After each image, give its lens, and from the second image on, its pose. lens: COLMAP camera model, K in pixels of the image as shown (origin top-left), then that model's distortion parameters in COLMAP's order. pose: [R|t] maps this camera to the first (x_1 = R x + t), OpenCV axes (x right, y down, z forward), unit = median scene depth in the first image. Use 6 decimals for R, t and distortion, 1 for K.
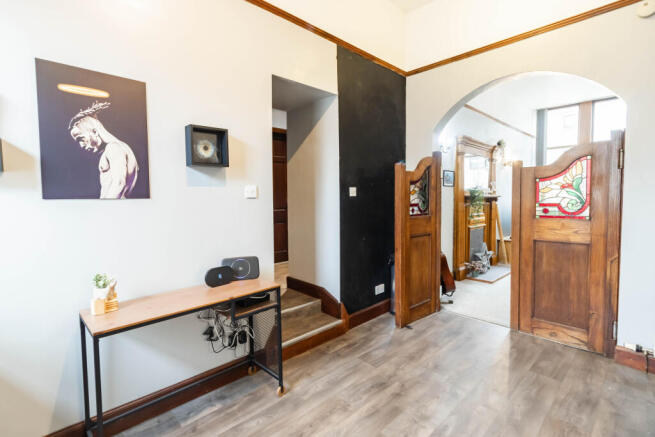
lens RADIAL K [[313.8, 0, 324.5], [0, 313.8, 212.8], [0, 0, 1]] dist [0.019199, 0.000548]
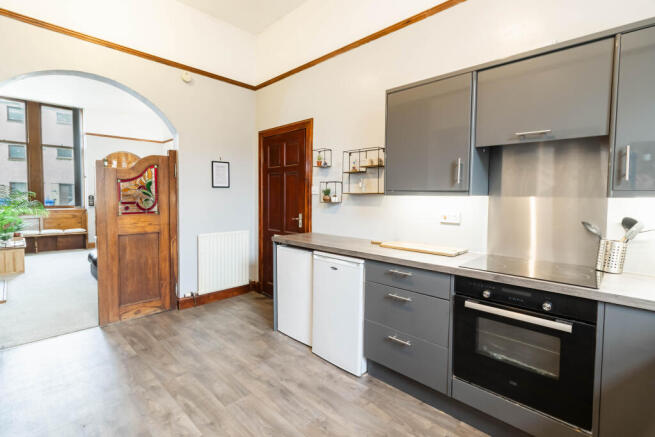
lens RADIAL K [[303.9, 0, 312.0], [0, 303.9, 210.6], [0, 0, 1]] dist [0.004777, 0.000385]
pose [[-0.000087, -0.040691, 0.999172, -0.421802], [0.041434, 0.998314, 0.040660, -0.015765], [-0.999141, 0.041404, 0.001600, 0.347342]]
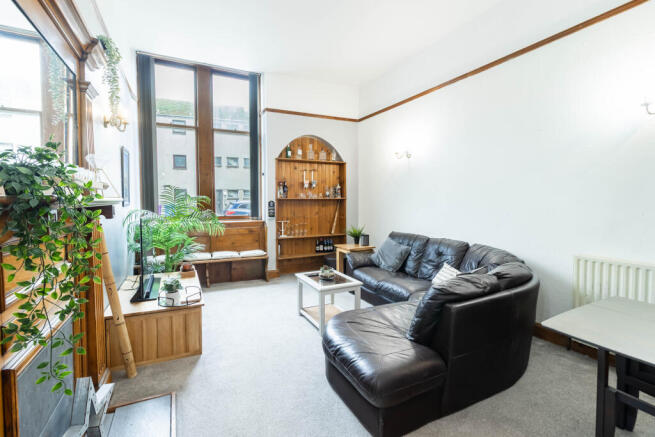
lens RADIAL K [[303.9, 0, 327.8], [0, 303.9, 216.9], [0, 0, 1]] dist [0.004777, 0.000385]
pose [[0.305456, -0.044473, 0.951167, -0.001982], [0.045960, 0.998433, 0.031924, -0.036992], [-0.951096, 0.033964, 0.307021, 0.770688]]
